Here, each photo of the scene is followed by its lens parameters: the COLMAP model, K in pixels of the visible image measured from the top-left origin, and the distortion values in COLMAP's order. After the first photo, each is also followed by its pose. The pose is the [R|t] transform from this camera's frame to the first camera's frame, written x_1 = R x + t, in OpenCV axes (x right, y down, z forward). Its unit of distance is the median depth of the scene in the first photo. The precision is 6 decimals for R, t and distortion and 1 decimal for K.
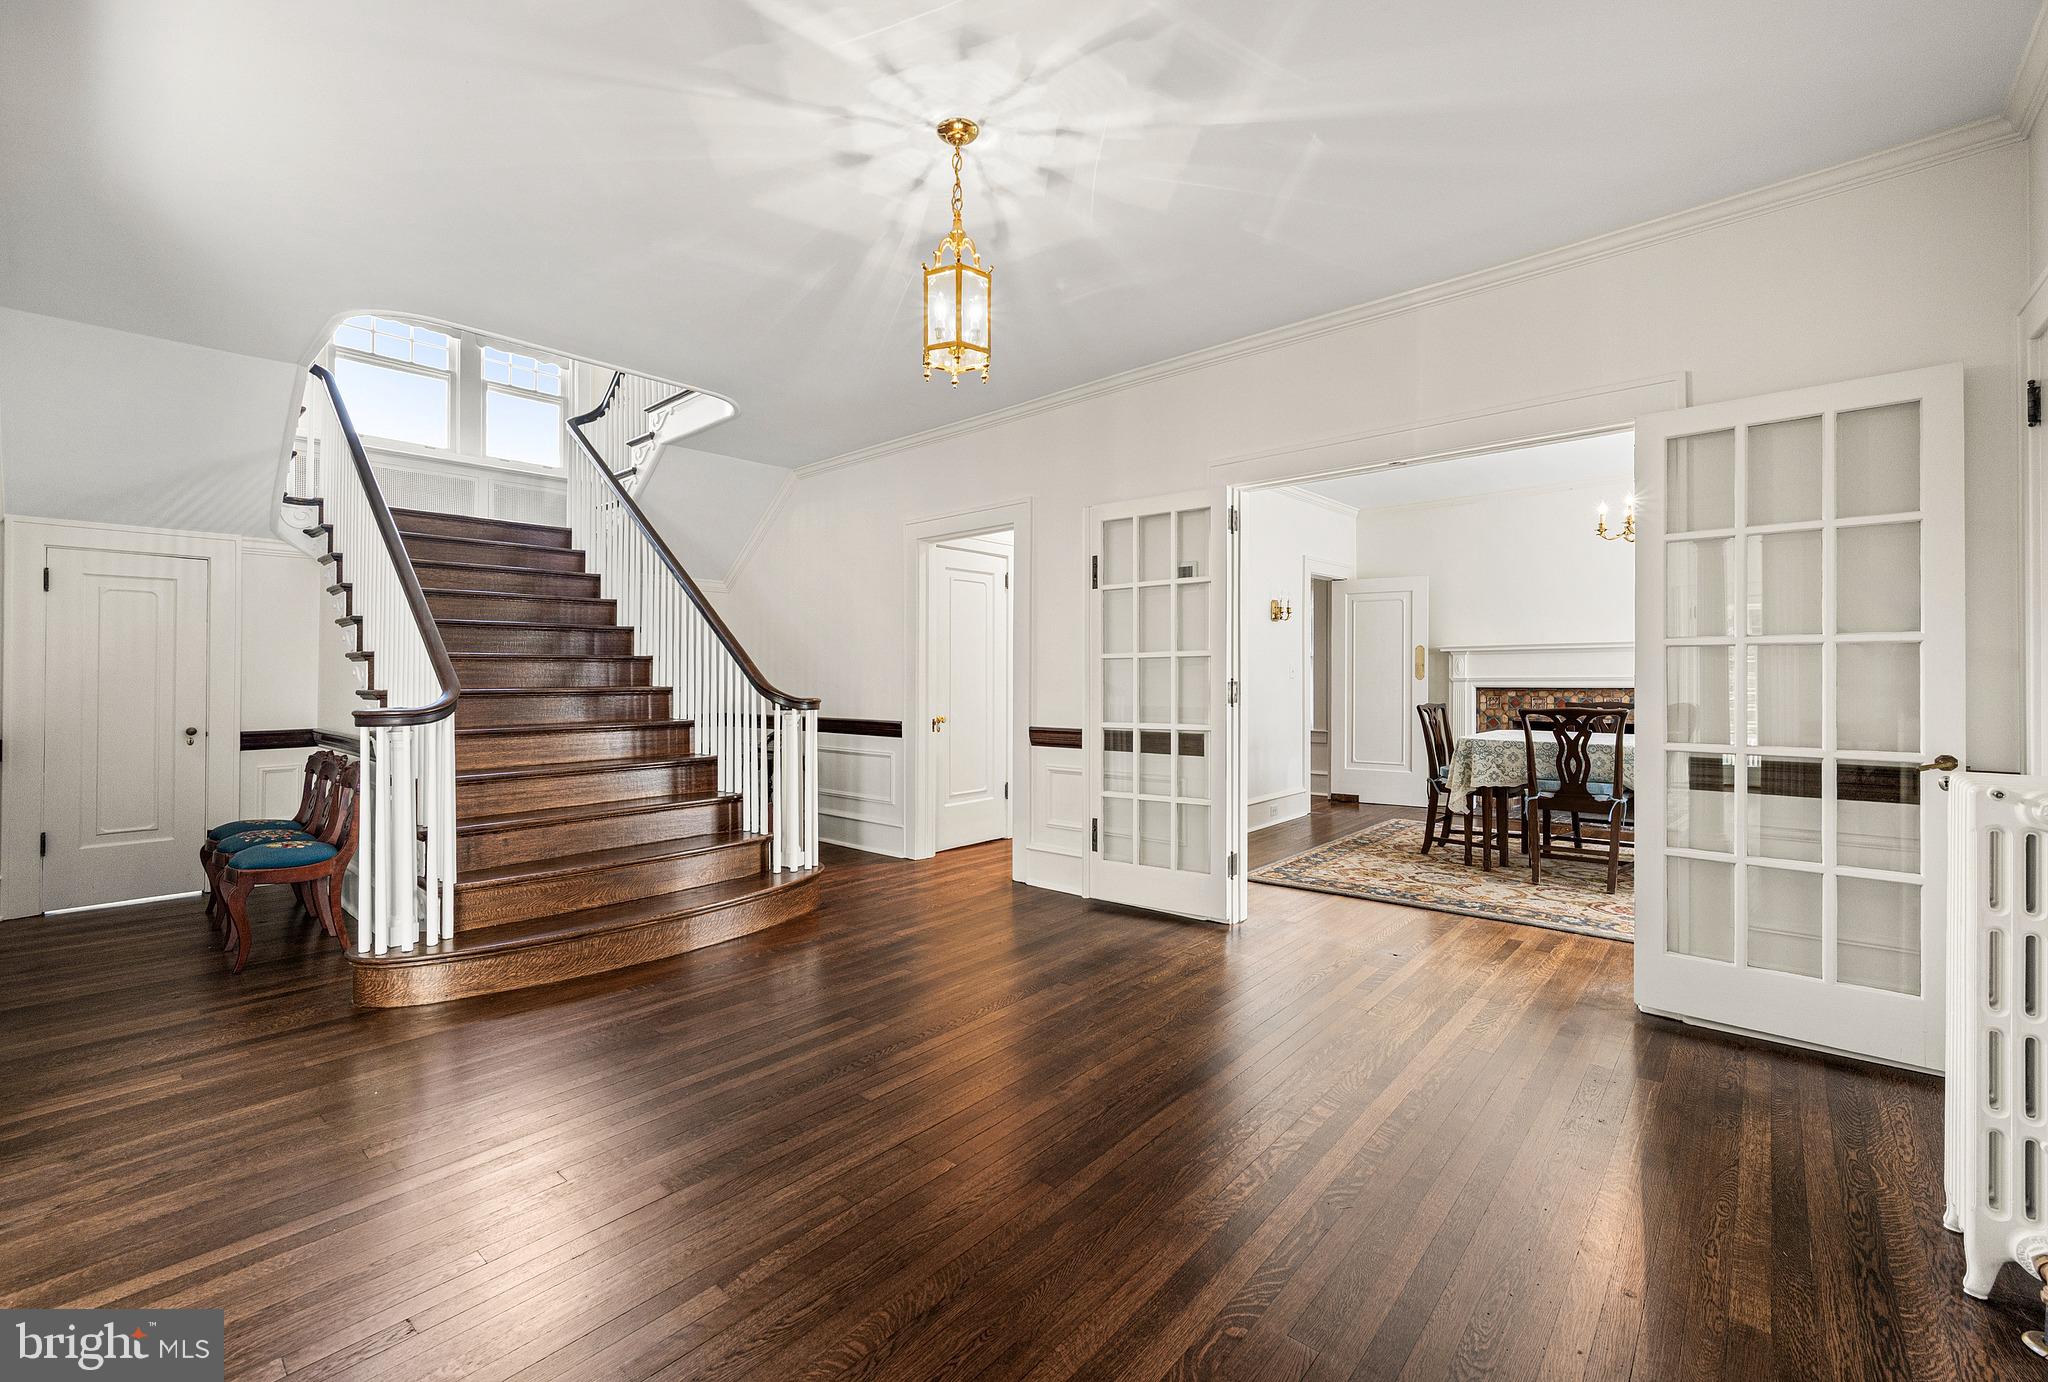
lens RADIAL K [[856.4, 0, 1021.4], [0, 856.4, 679.0], [0, 0, 1]] dist [-0.009671, 0.000115]
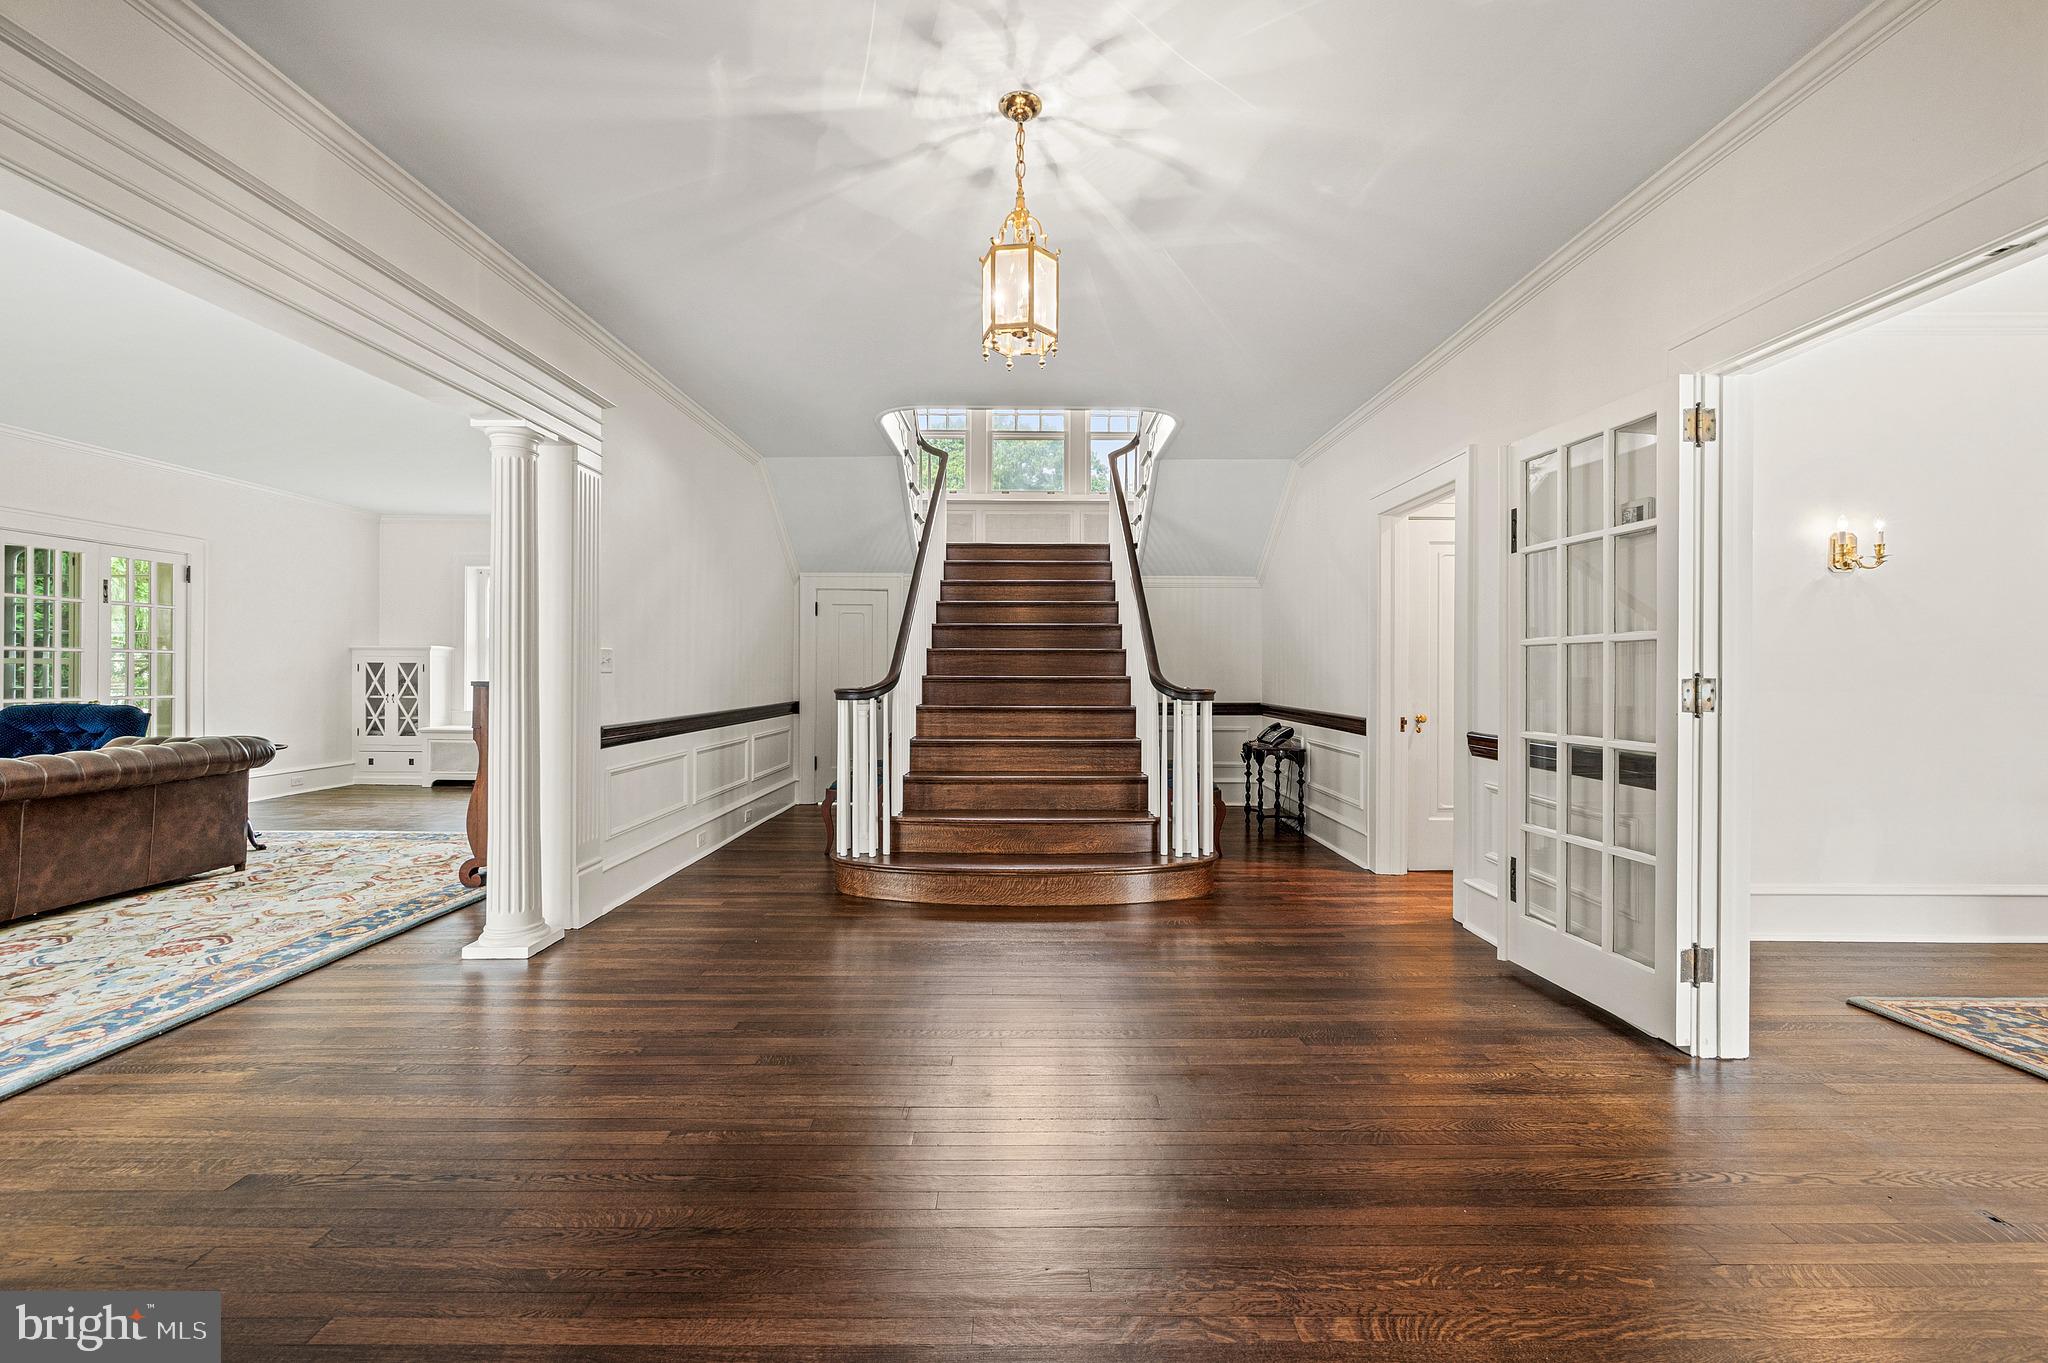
lens RADIAL K [[812.9, 0, 1031.2], [0, 812.9, 674.1], [0, 0, 1]] dist [0.001348, 0.000037]
pose [[0.672032, 0.010362, -0.740450, 0.355245], [-0.007131, 0.999946, 0.007522, -0.001026], [0.740488, 0.000225, 0.672069, 0.218310]]
